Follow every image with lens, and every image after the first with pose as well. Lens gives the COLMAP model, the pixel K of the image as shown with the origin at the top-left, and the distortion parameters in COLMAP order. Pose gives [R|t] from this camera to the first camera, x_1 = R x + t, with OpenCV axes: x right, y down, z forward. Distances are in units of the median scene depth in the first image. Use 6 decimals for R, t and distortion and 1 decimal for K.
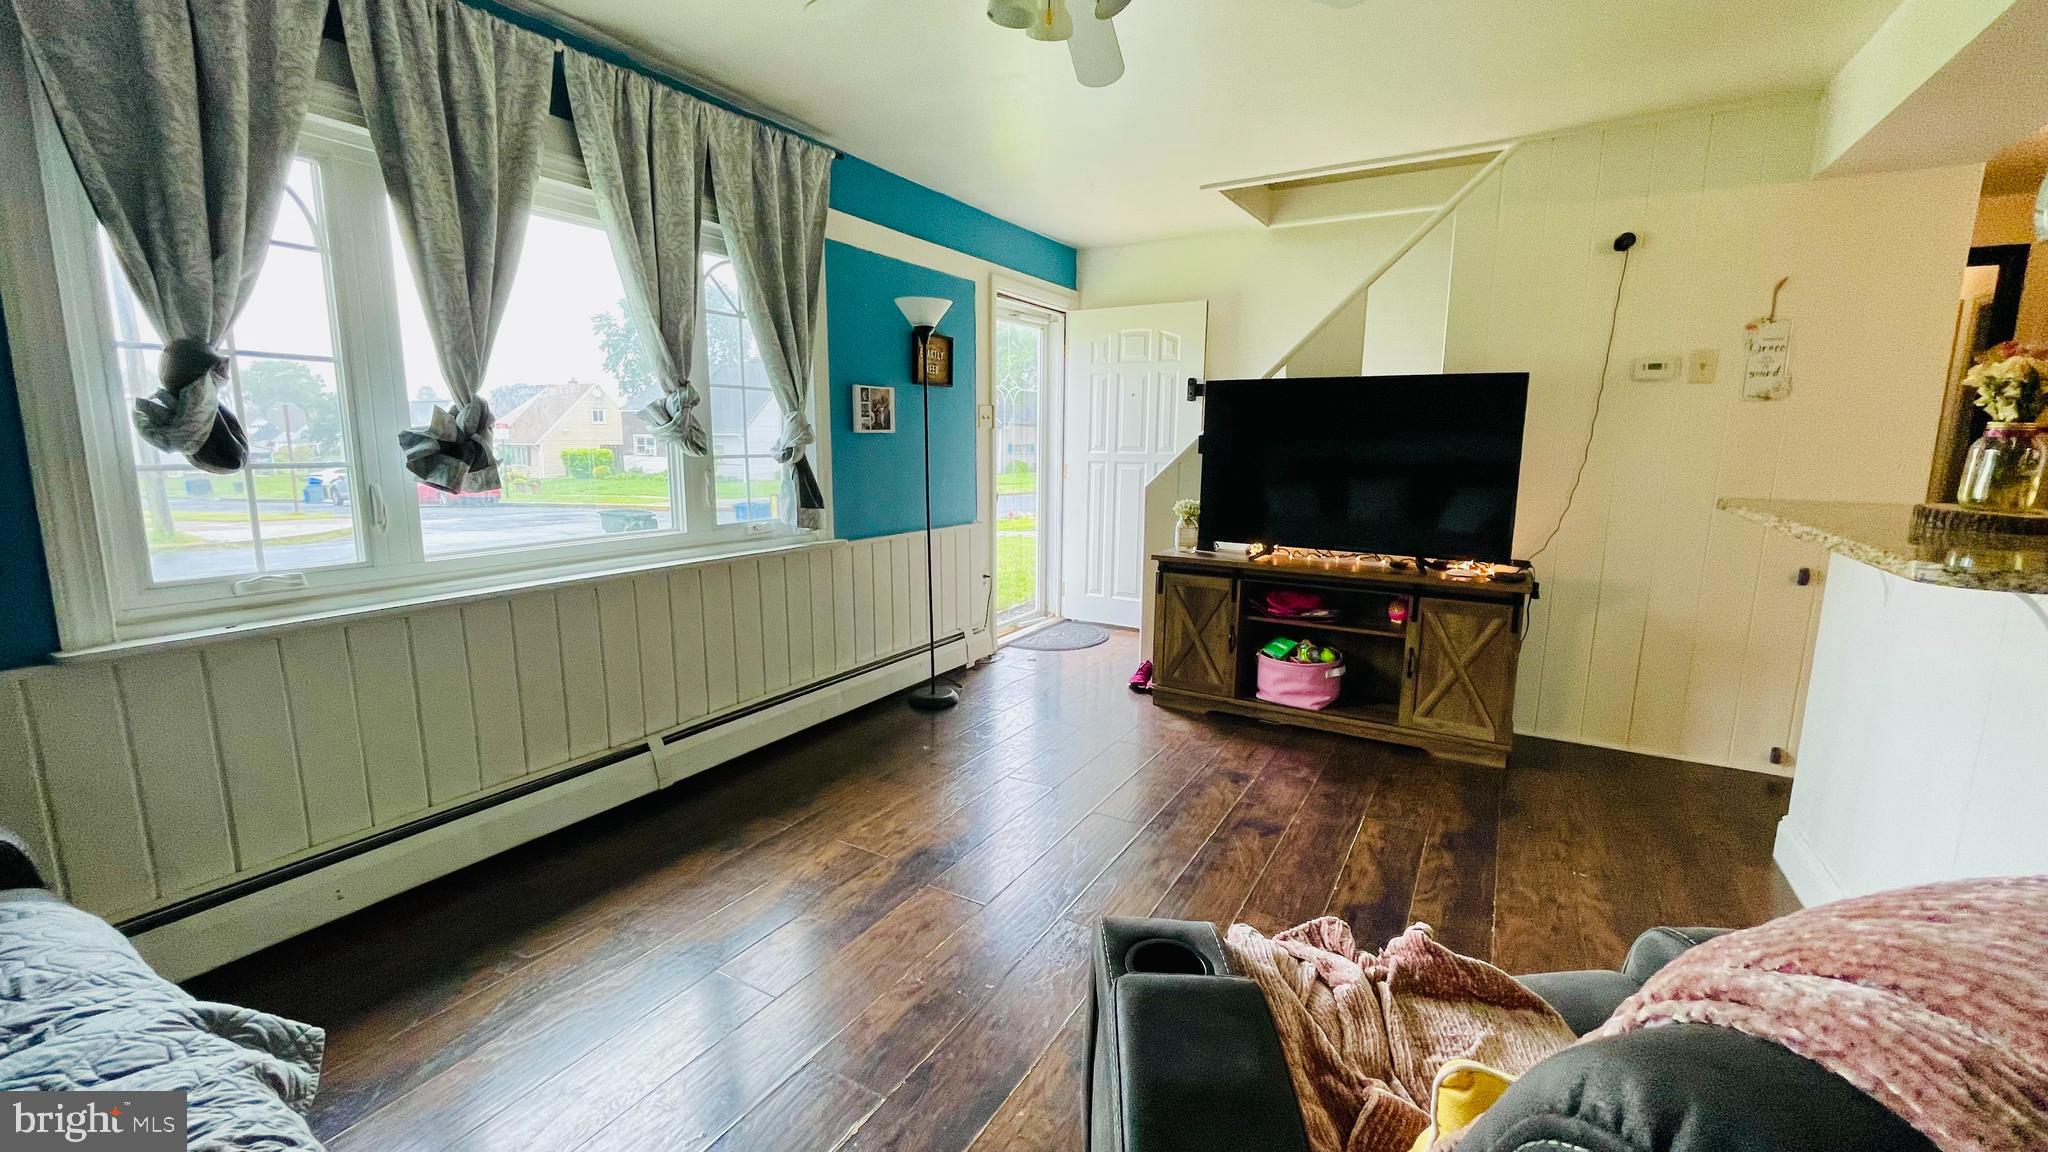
lens RADIAL K [[823.5, 0, 1022.9], [0, 823.5, 572.5], [0, 0, 1]] dist [-0.009404, 0.000156]
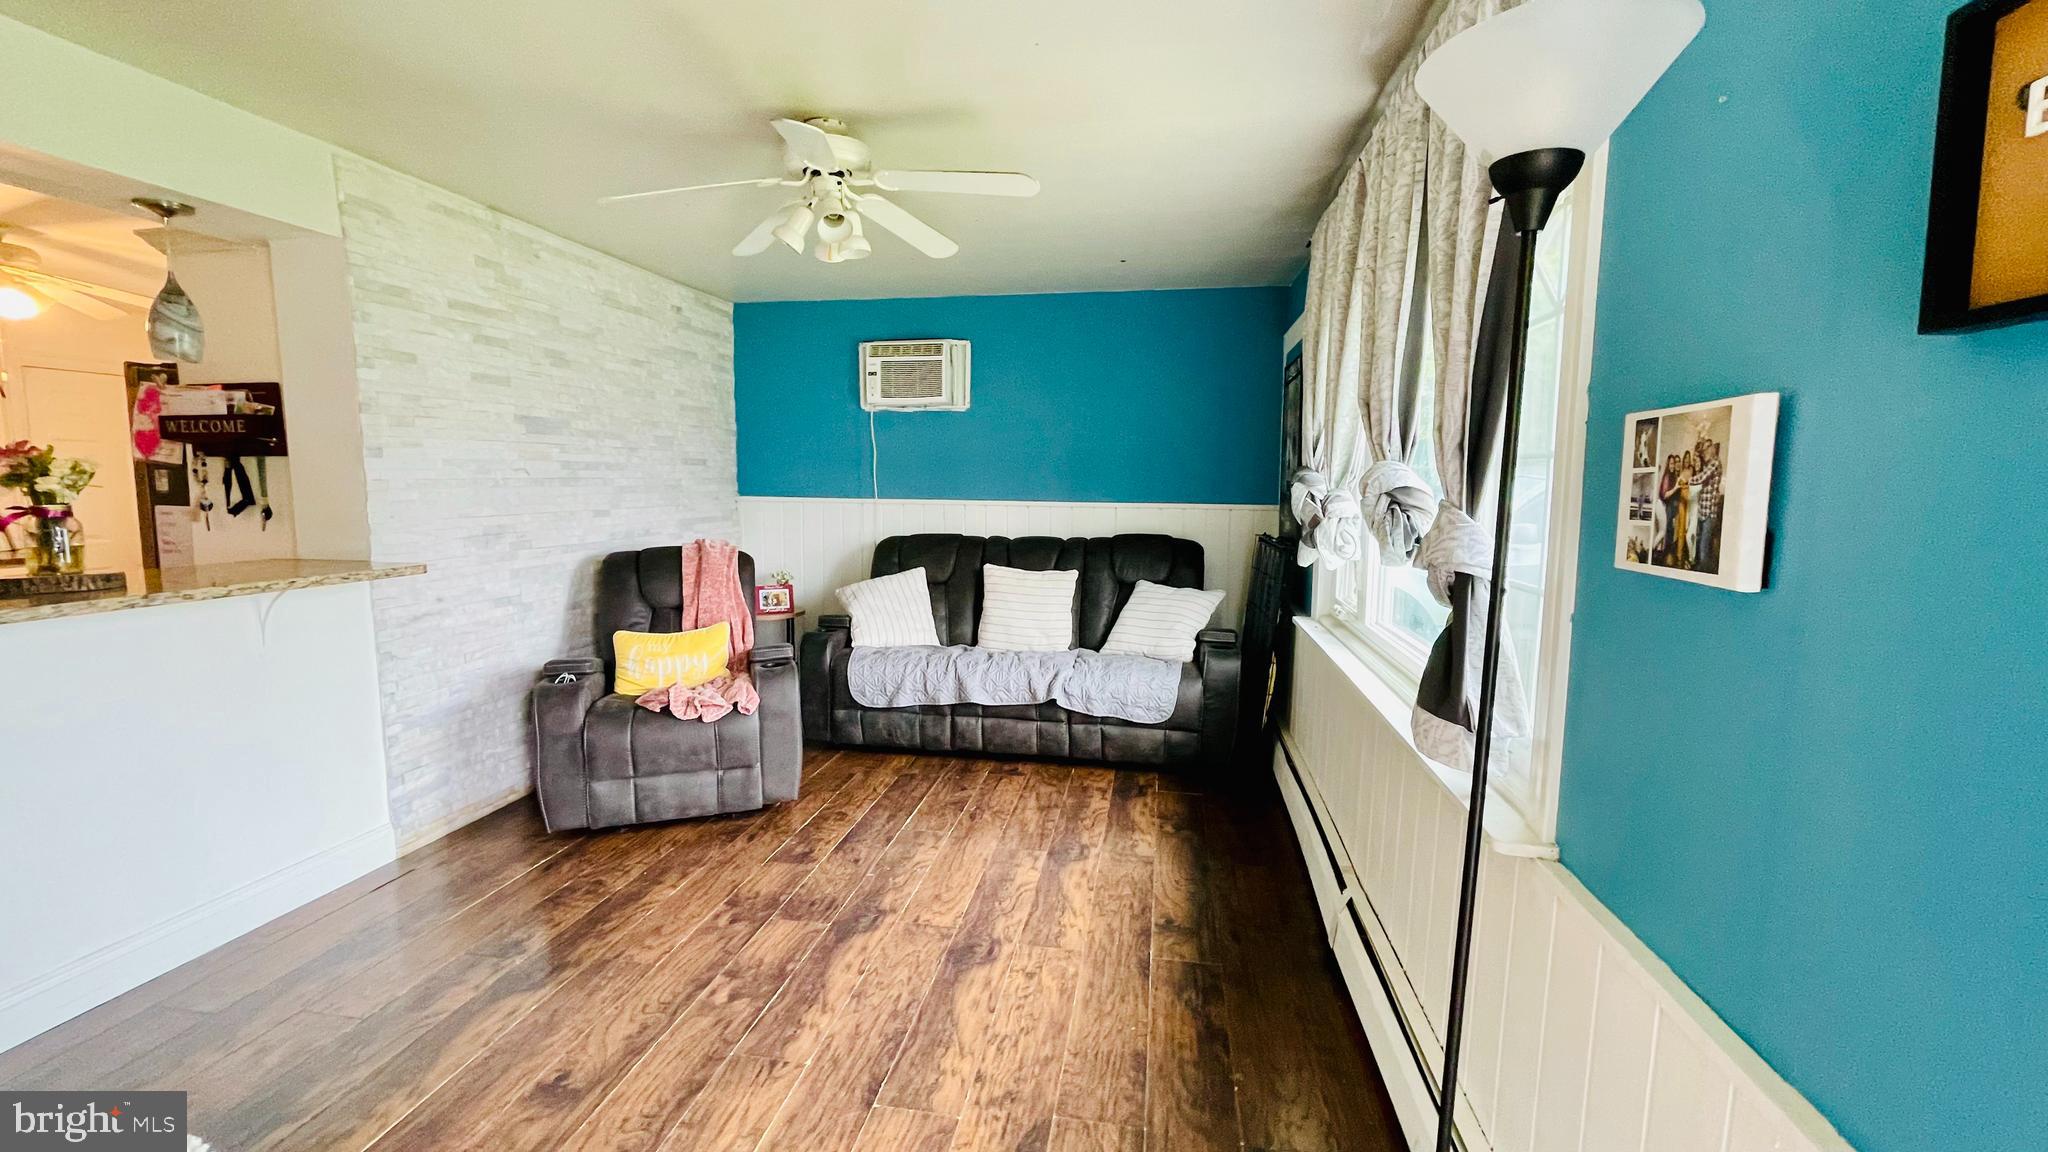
lens RADIAL K [[823.5, 0, 1022.9], [0, 823.5, 572.5], [0, 0, 1]] dist [-0.009404, 0.000156]
pose [[-0.935207, 0.026099, -0.353138, 0.111553], [-0.070413, 0.963657, 0.257695, -0.230279], [0.347030, 0.265864, -0.899381, 1.190798]]
